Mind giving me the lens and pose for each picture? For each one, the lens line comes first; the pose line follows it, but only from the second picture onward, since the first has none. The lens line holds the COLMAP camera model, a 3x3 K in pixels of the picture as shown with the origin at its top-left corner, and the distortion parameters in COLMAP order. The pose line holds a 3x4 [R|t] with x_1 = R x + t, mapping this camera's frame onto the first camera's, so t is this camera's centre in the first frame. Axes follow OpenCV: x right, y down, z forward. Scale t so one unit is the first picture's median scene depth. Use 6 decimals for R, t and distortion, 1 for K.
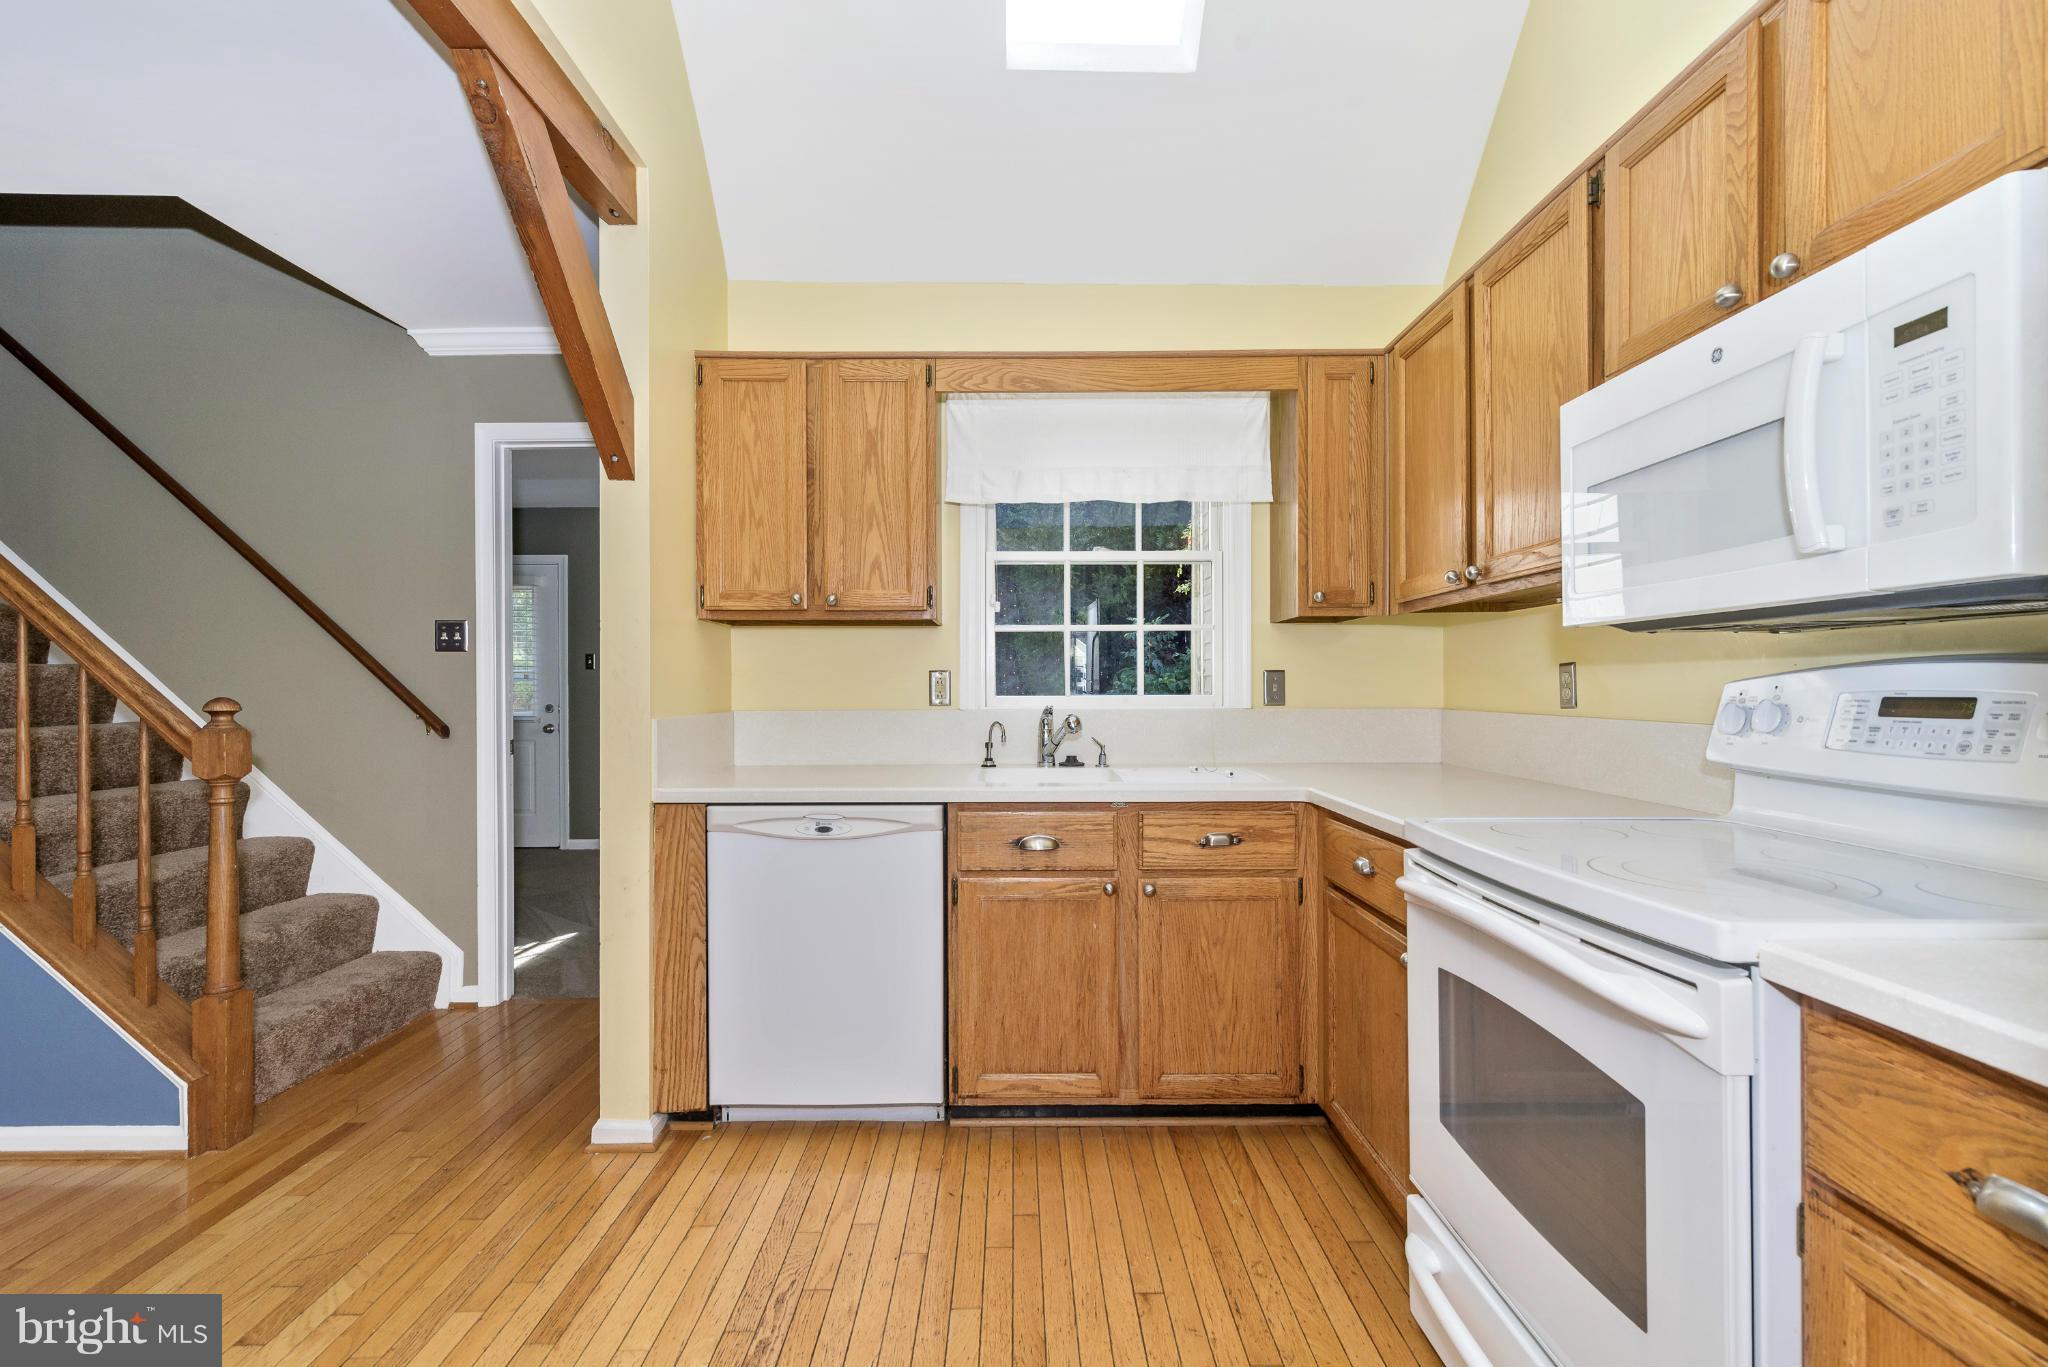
lens RADIAL K [[920.9, 0, 1033.5], [0, 920.9, 690.3], [0, 0, 1]] dist [0.022281, -0.001837]
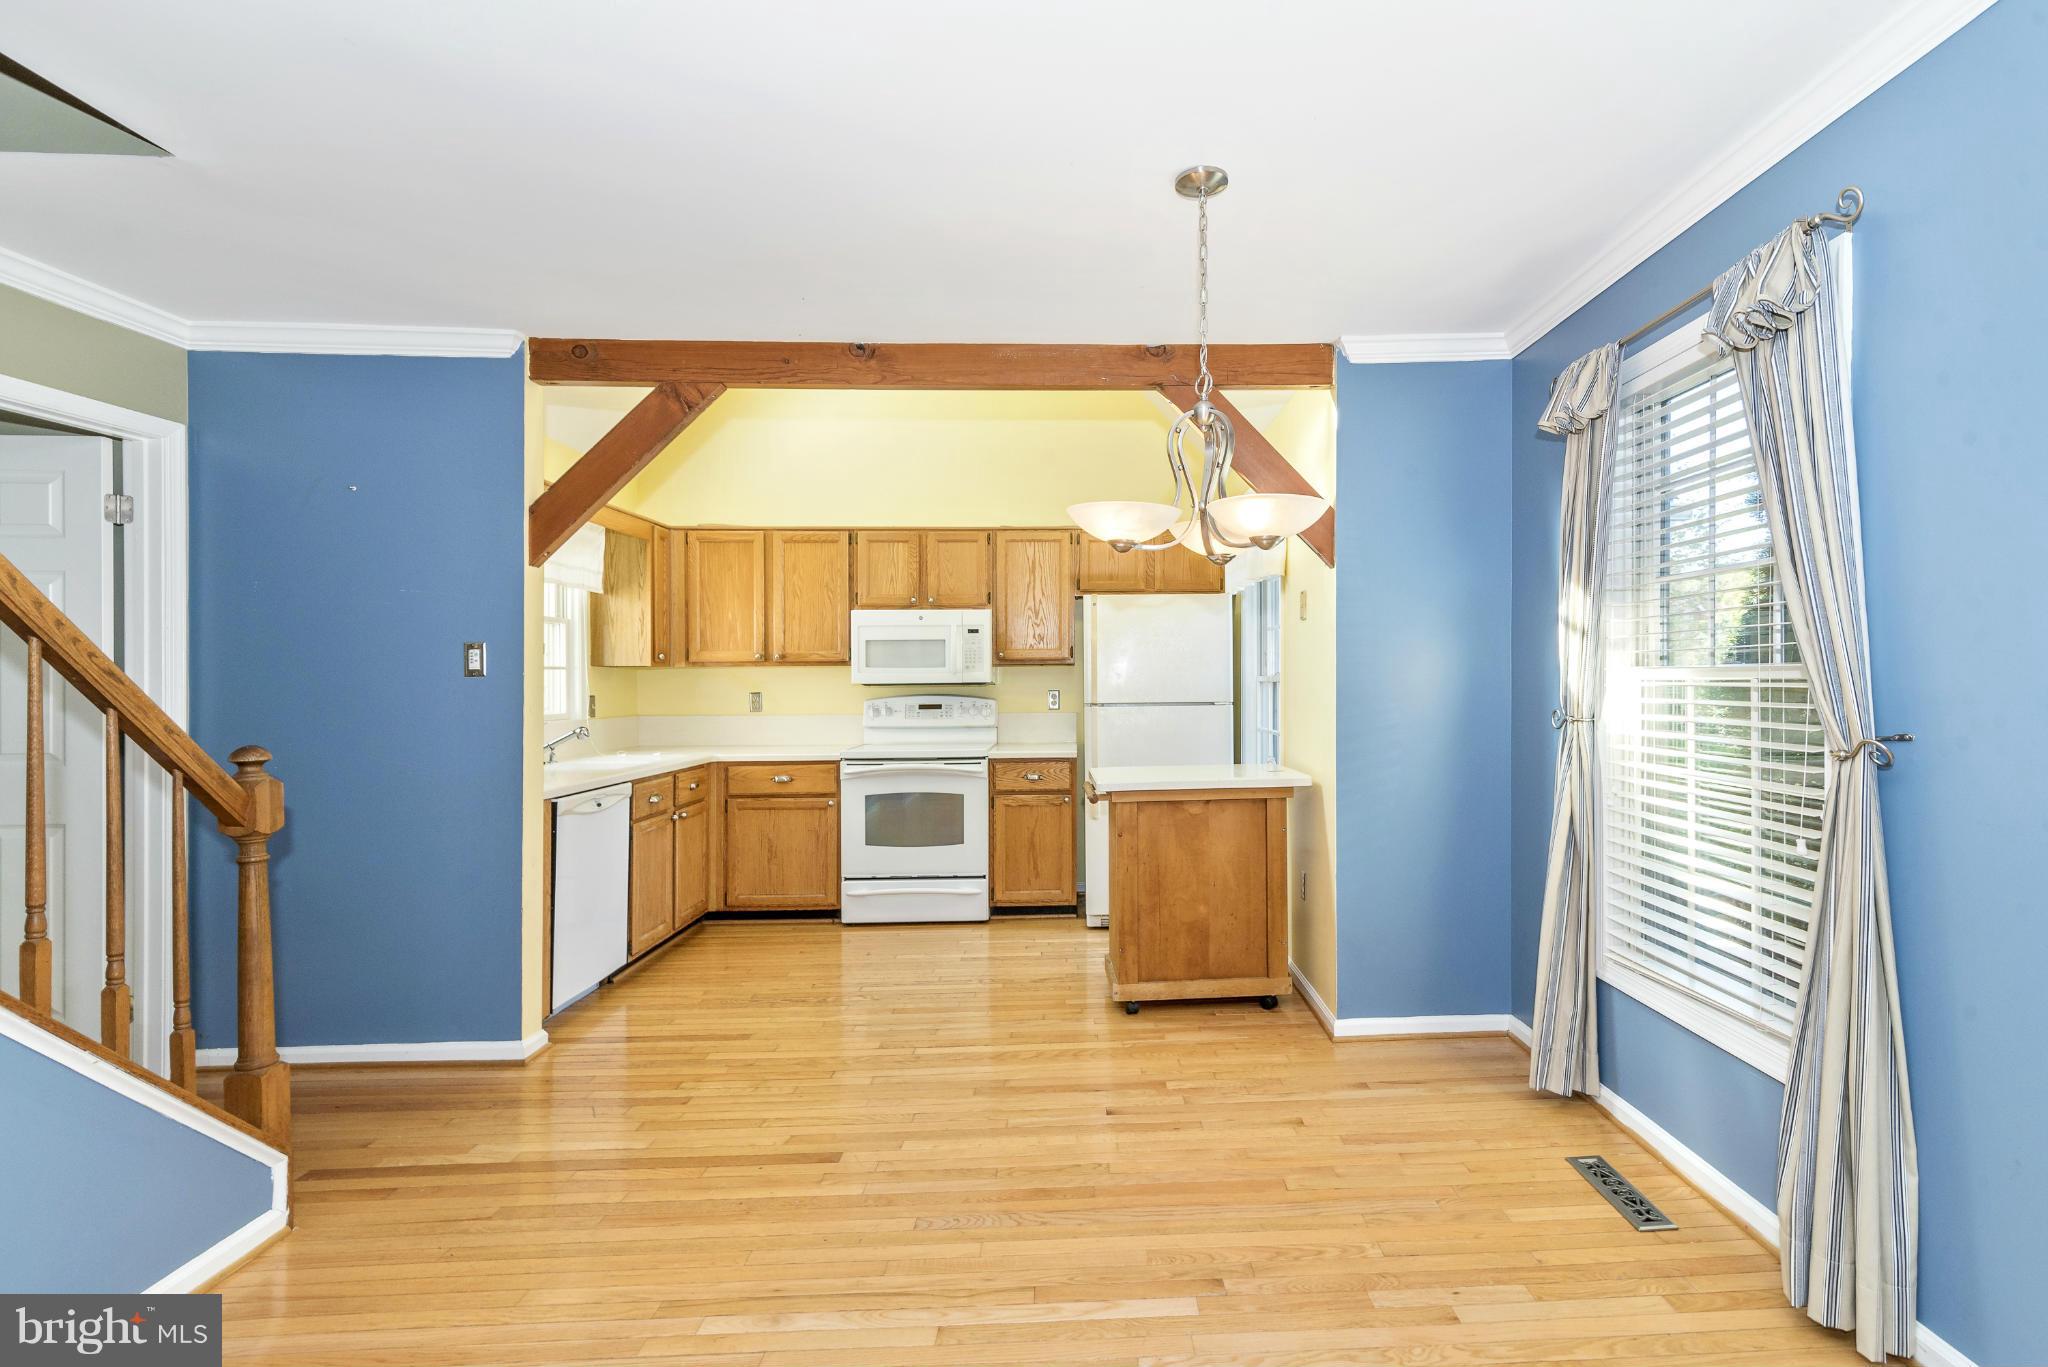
lens RADIAL K [[920.9, 0, 1081.4], [0, 920.9, 658.5], [0, 0, 1]] dist [0.022281, -0.001837]
pose [[-0.003943, 0.026819, 0.999633, -1.790051], [0.009915, 0.999592, -0.026778, -0.045567], [-0.999943, 0.009806, -0.004207, 0.194109]]
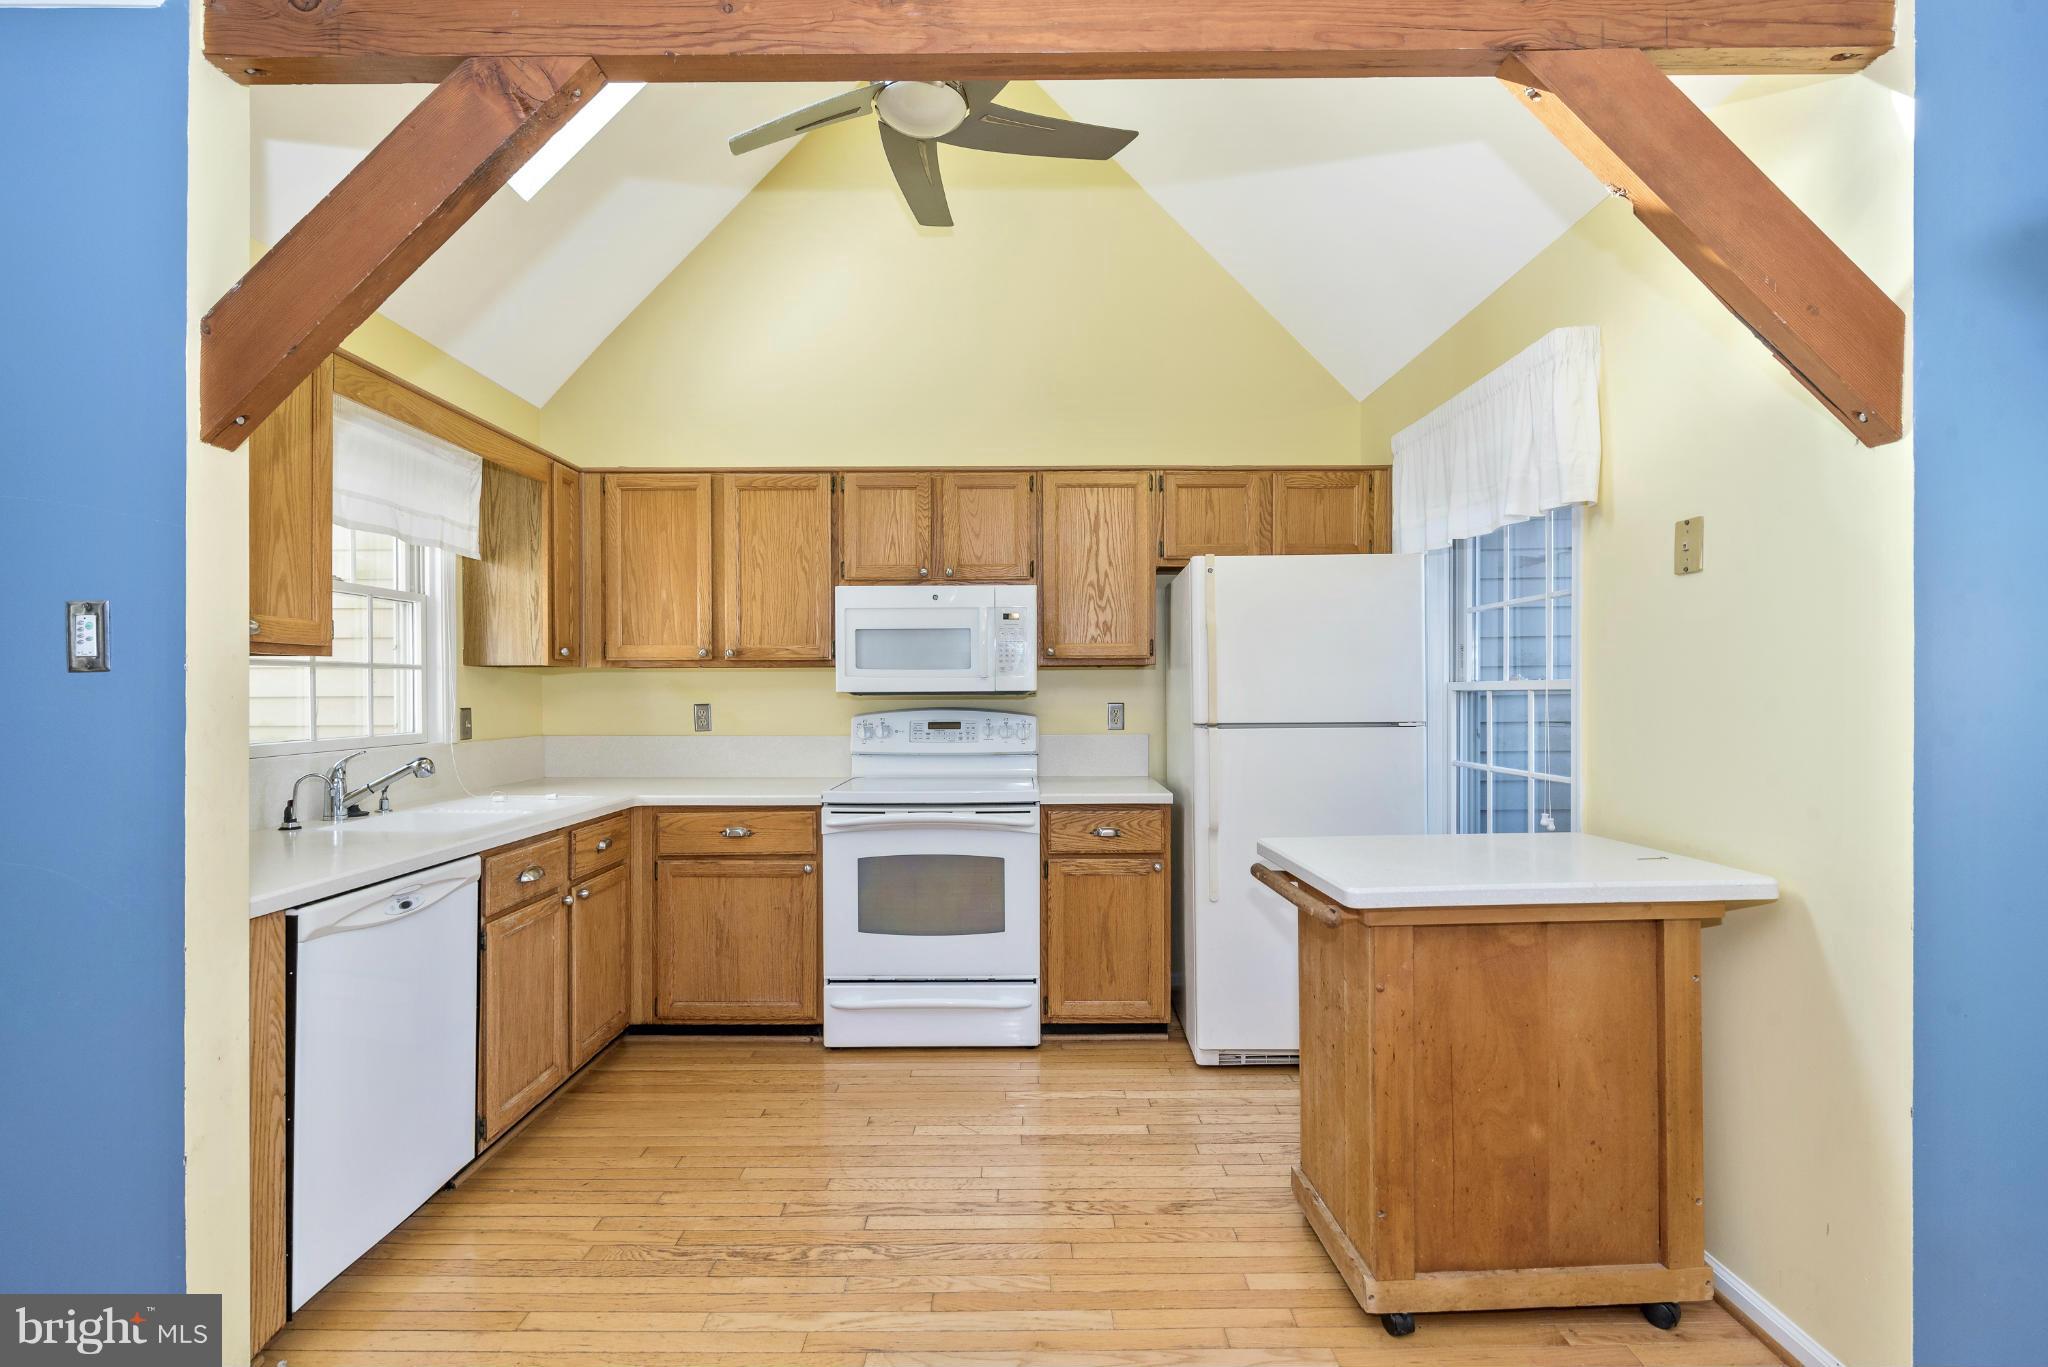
lens RADIAL K [[920.9, 0, 1009.0], [0, 920.9, 687.9], [0, 0, 1]] dist [0.022281, -0.001837]
pose [[0.033194, 0.007728, 0.999419, -1.087232], [0.006234, 0.999949, -0.007939, -0.043044], [-0.999429, 0.006494, 0.033144, 0.401275]]
